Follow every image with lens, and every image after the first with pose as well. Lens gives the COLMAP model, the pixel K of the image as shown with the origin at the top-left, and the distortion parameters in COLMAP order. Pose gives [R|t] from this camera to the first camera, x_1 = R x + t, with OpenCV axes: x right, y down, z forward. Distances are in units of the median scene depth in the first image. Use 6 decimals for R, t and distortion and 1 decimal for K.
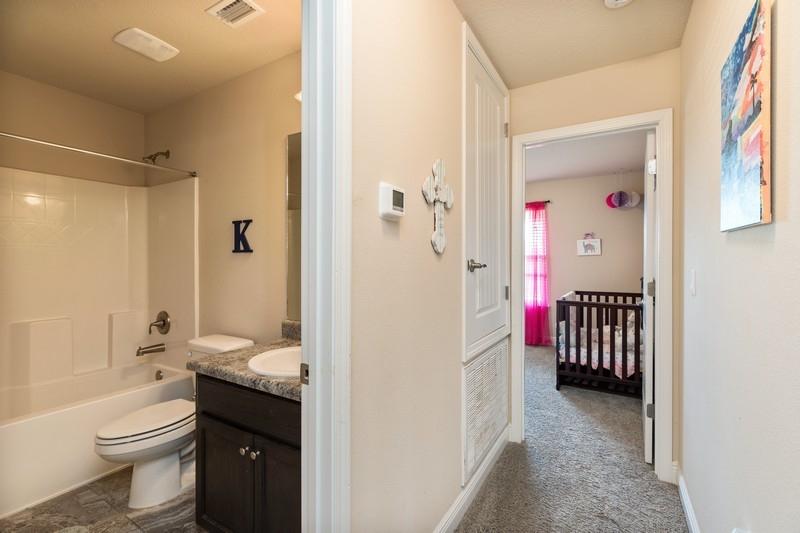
lens RADIAL K [[362.4, 0, 399.2], [0, 362.4, 264.4], [0, 0, 1]] dist [0.002120, -0.000118]
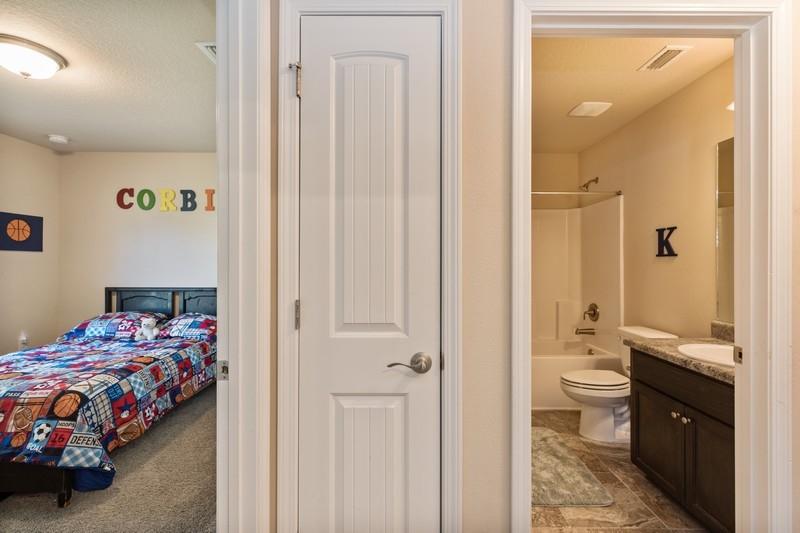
lens RADIAL K [[362.4, 0, 399.2], [0, 362.4, 264.4], [0, 0, 1]] dist [0.002120, -0.000118]
pose [[0.528887, -0.002925, -0.848687, 0.105853], [-0.002813, 0.999983, -0.005199, -0.000192], [0.848688, 0.005137, 0.528870, -0.375081]]
